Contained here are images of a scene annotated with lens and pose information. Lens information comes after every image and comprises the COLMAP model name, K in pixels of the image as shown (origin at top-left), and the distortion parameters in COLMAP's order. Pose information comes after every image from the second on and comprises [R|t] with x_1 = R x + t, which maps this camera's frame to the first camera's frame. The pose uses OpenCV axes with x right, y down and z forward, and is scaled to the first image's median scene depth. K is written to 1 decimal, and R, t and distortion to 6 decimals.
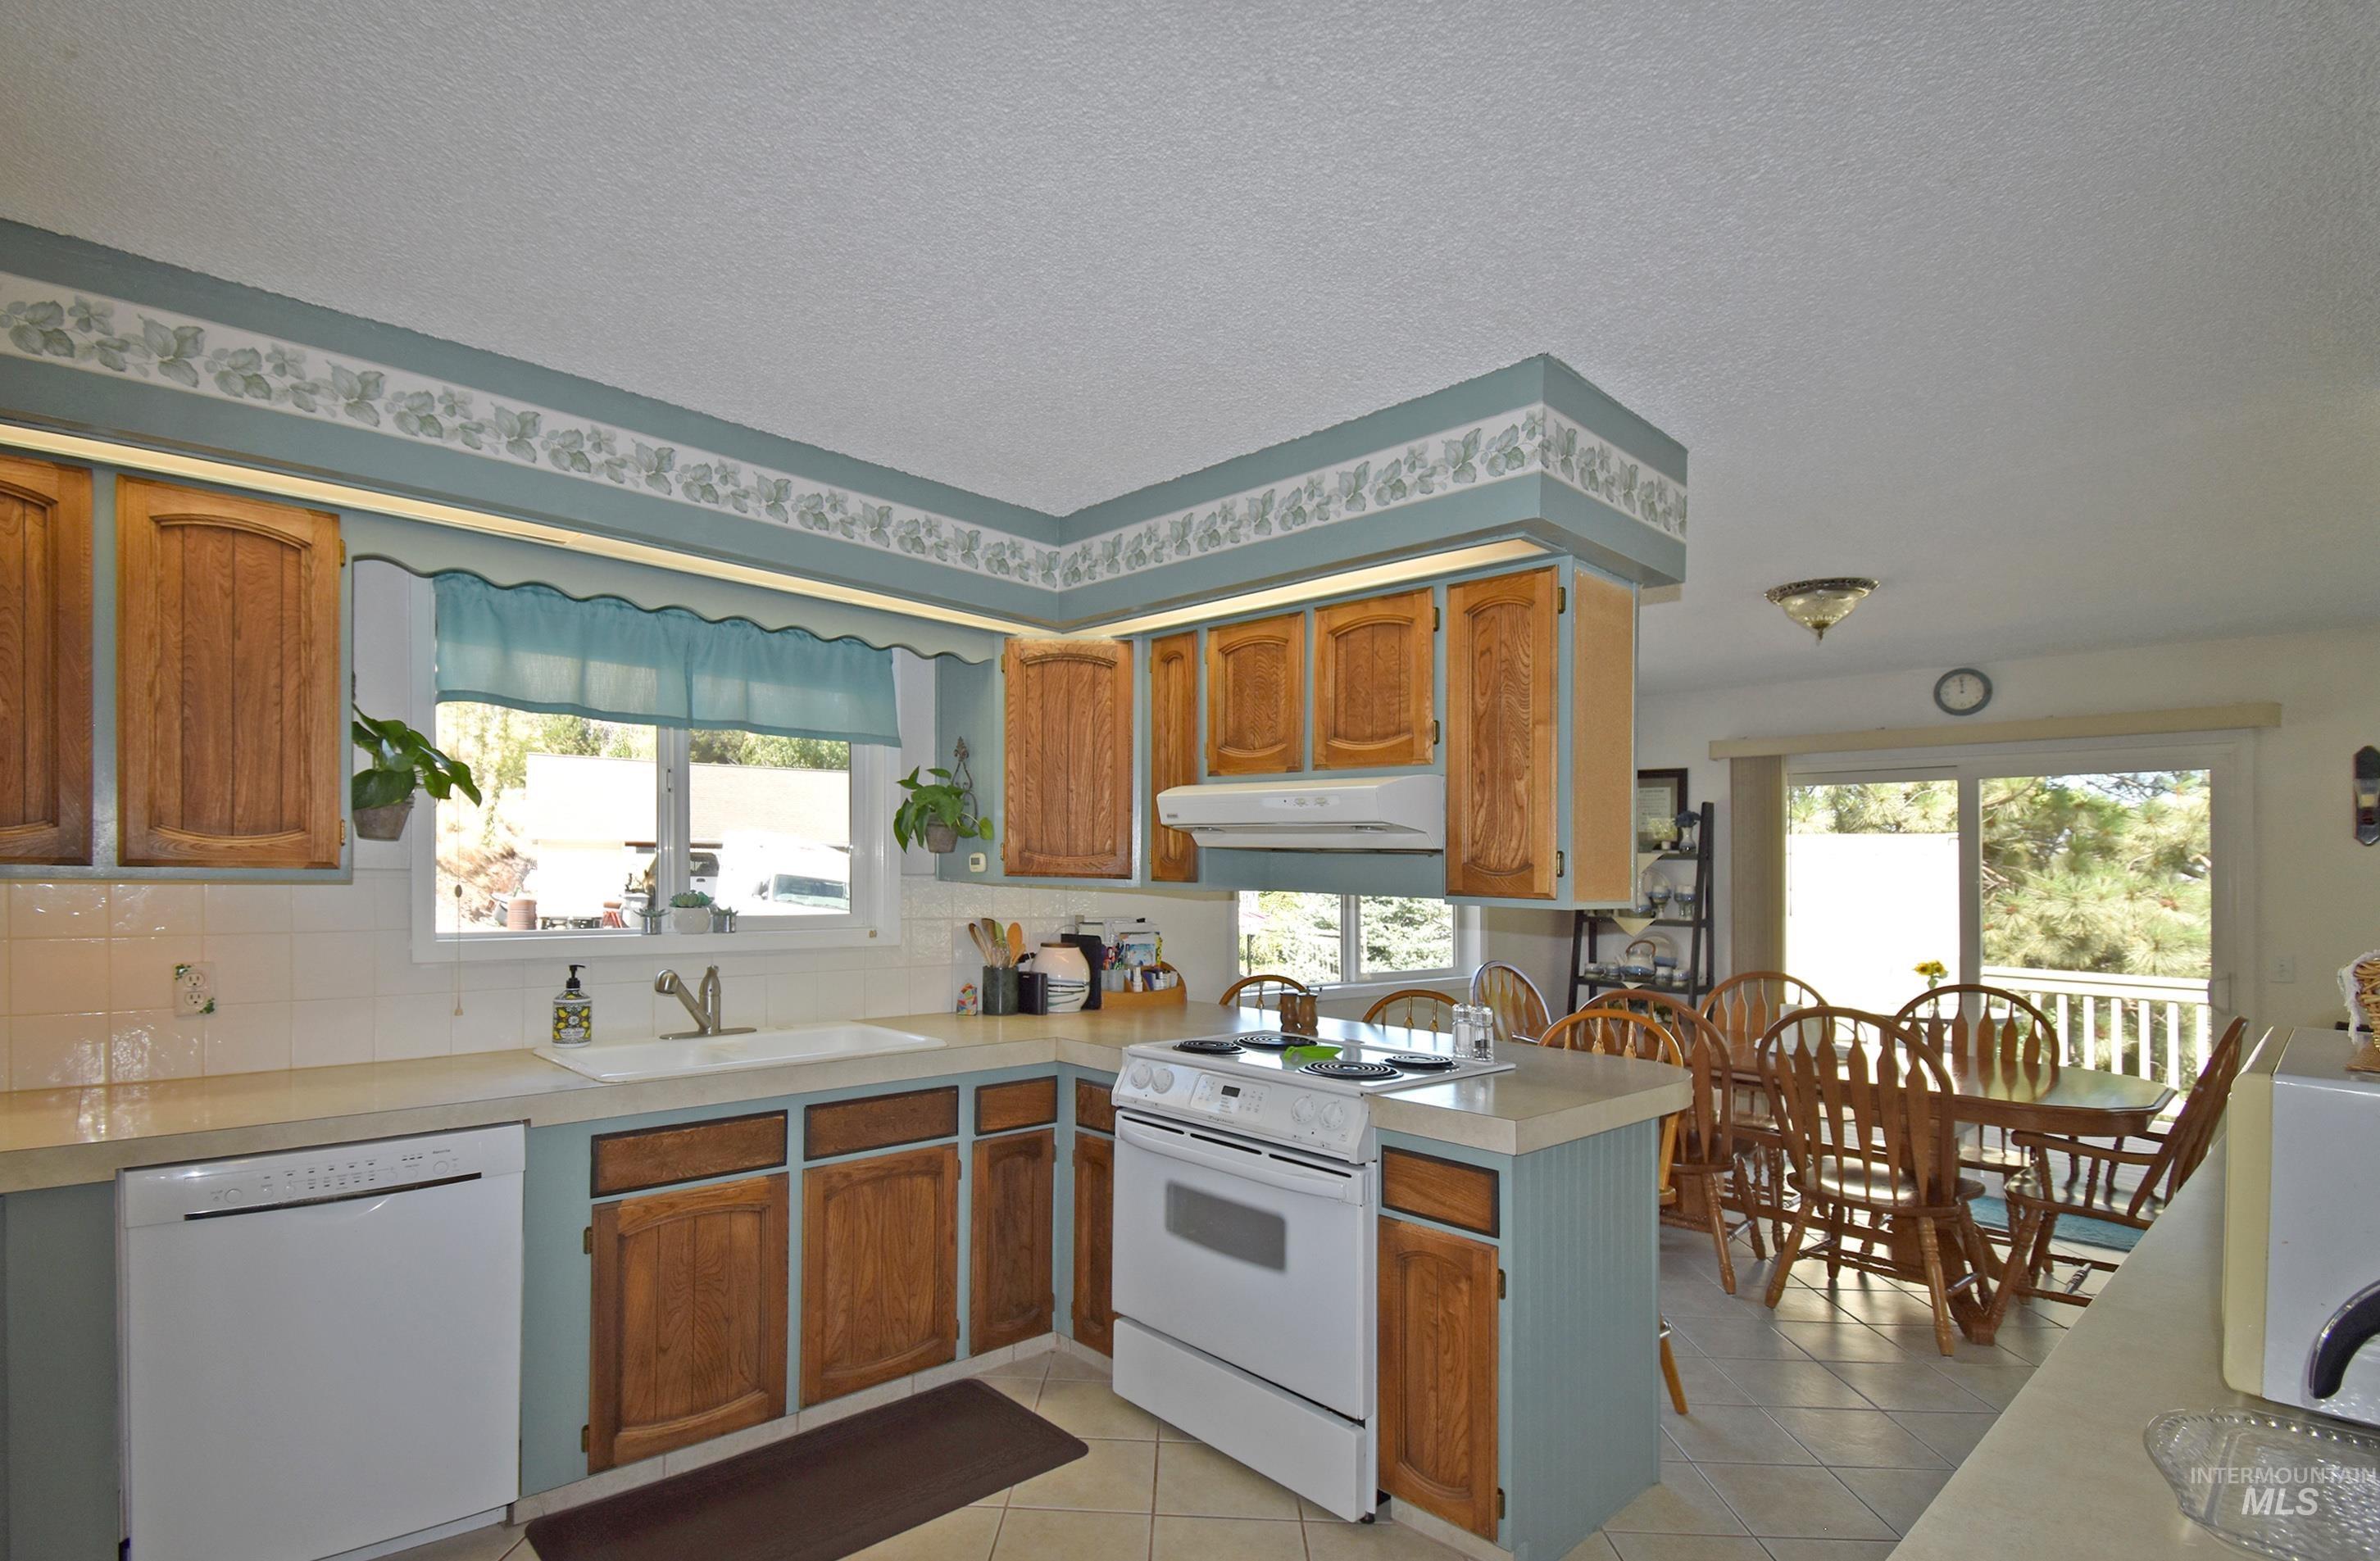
lens RADIAL K [[1144.4, 0, 1179.5], [0, 1144.4, 920.3], [0, 0, 1]] dist [-0.003506, -0.000547]
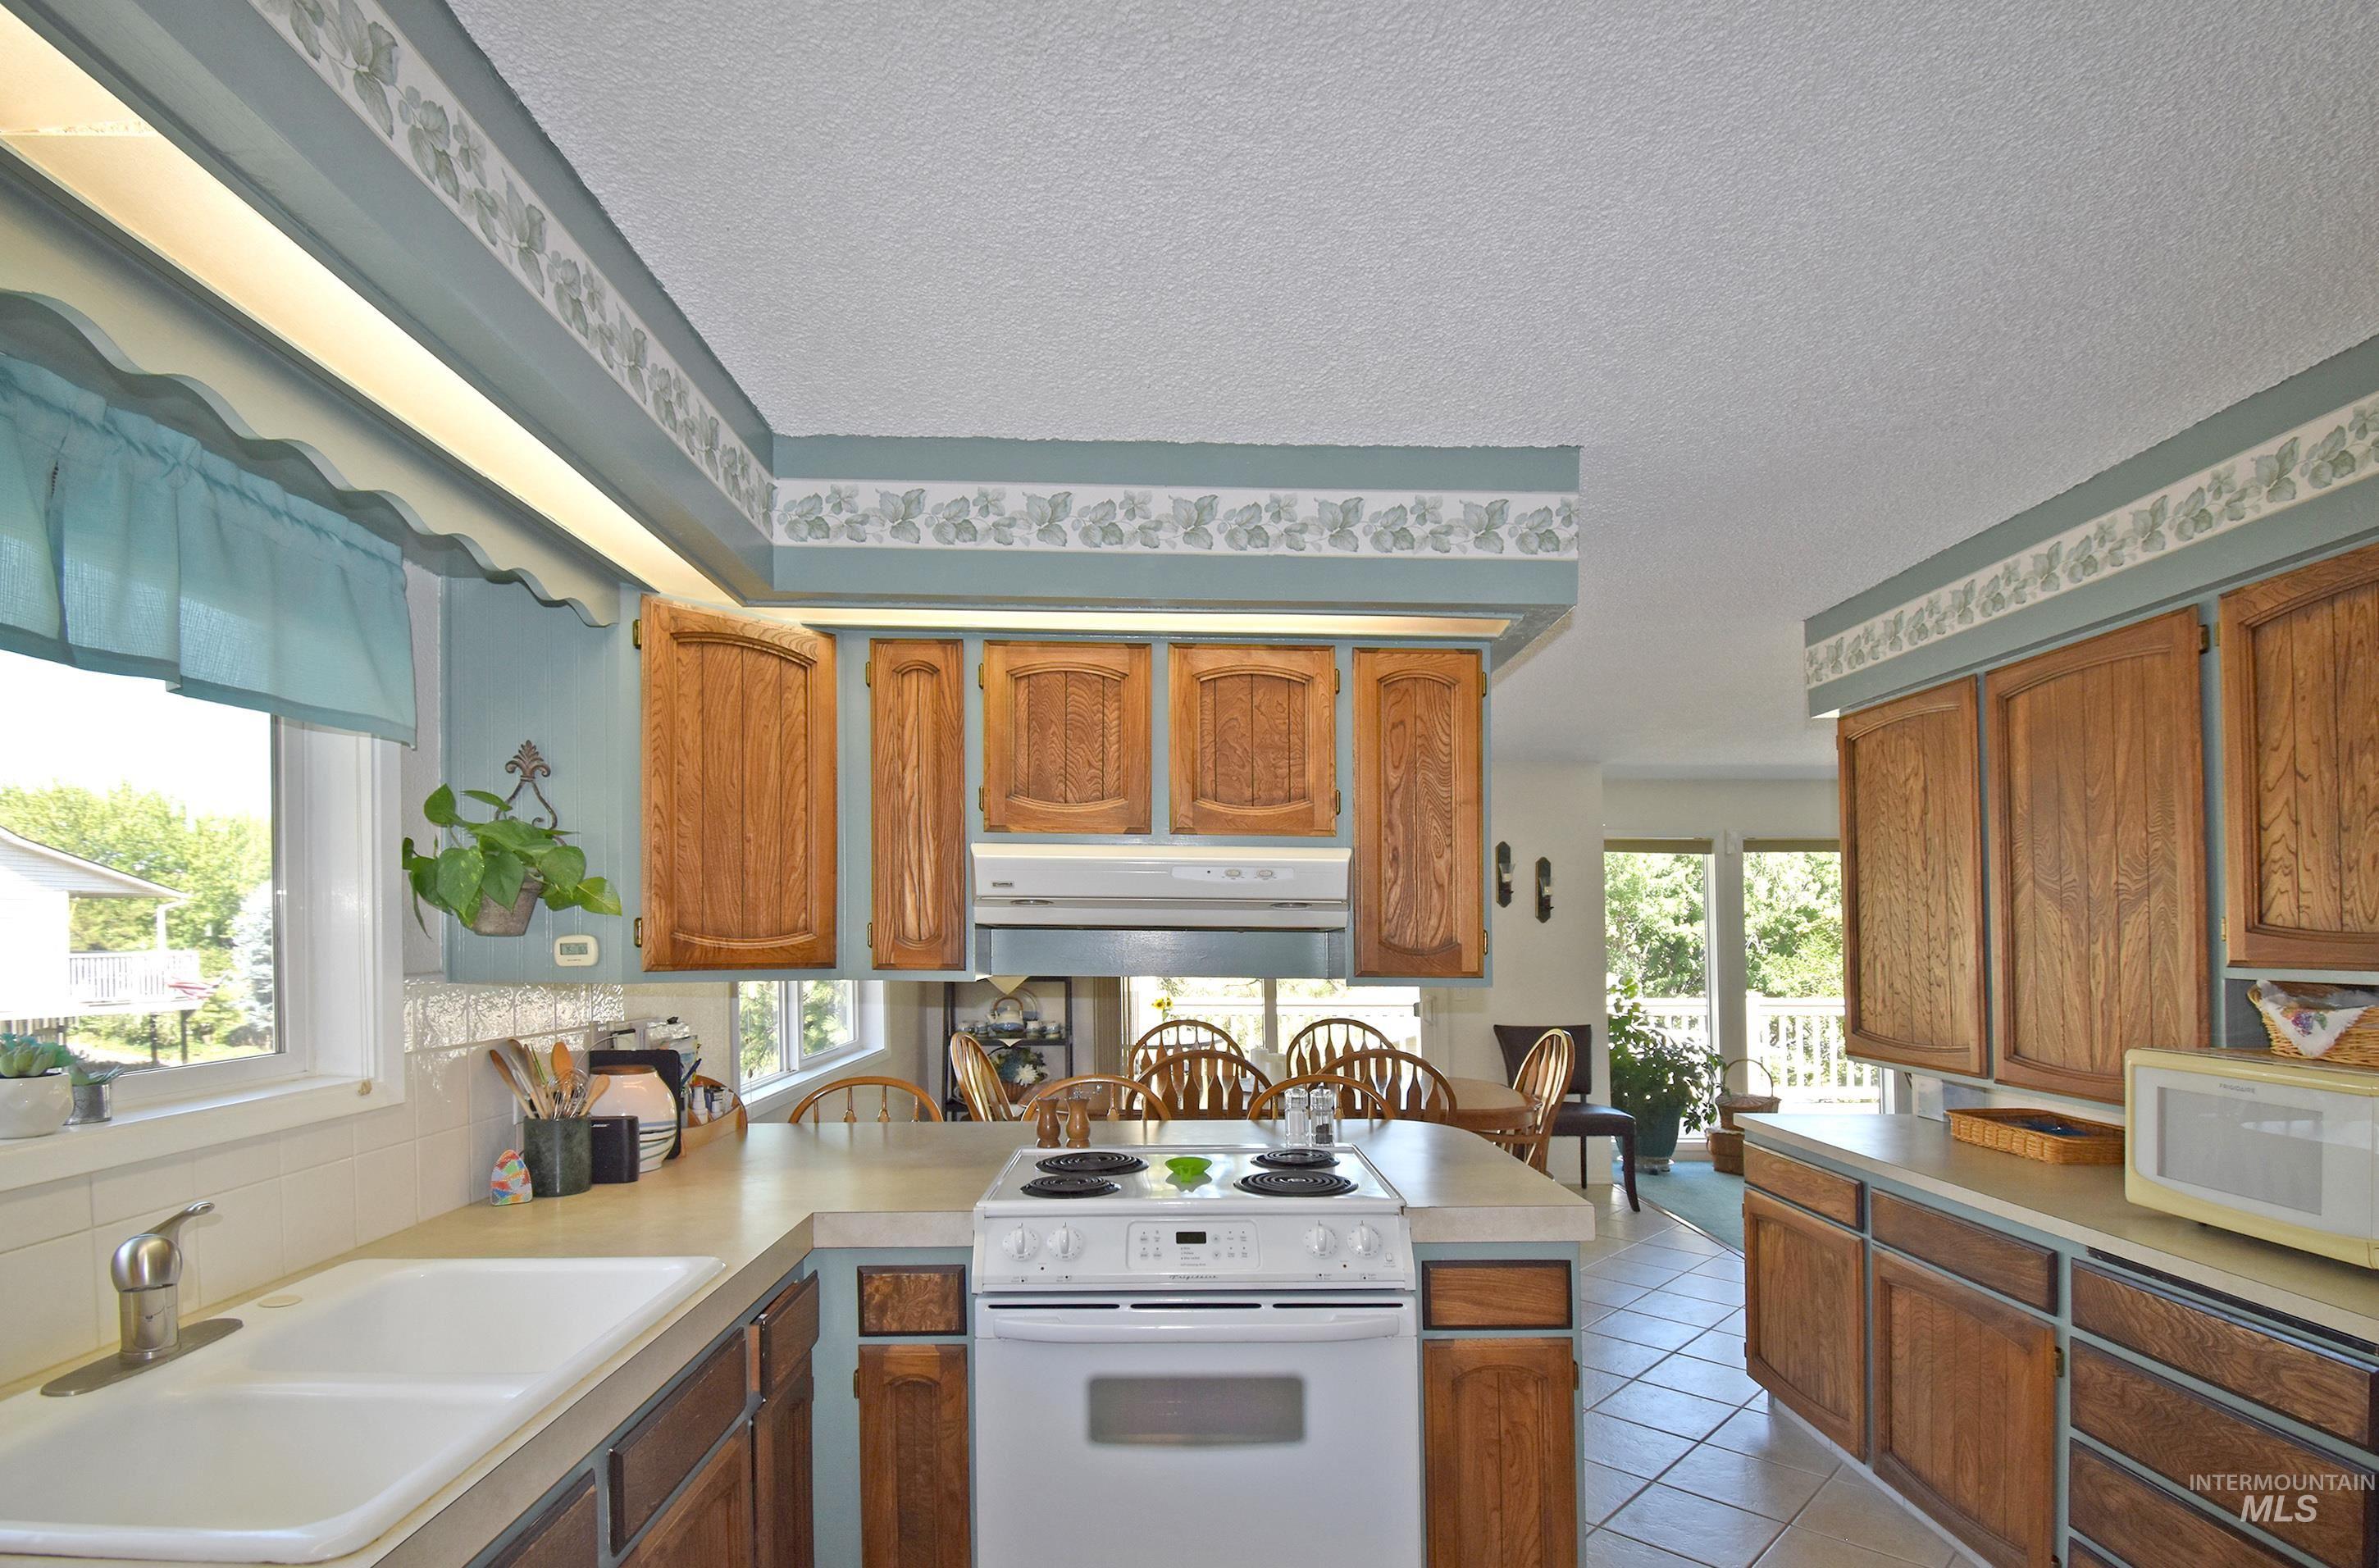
lens RADIAL K [[1144.0, 0, 1179.0], [0, 1144.0, 923.7], [0, 0, 1]] dist [-0.003506, -0.000547]
pose [[0.672079, -0.016819, 0.740288, -0.514538], [0.041813, 0.999009, -0.015263, -0.052744], [-0.739298, 0.041212, 0.672116, 0.440769]]
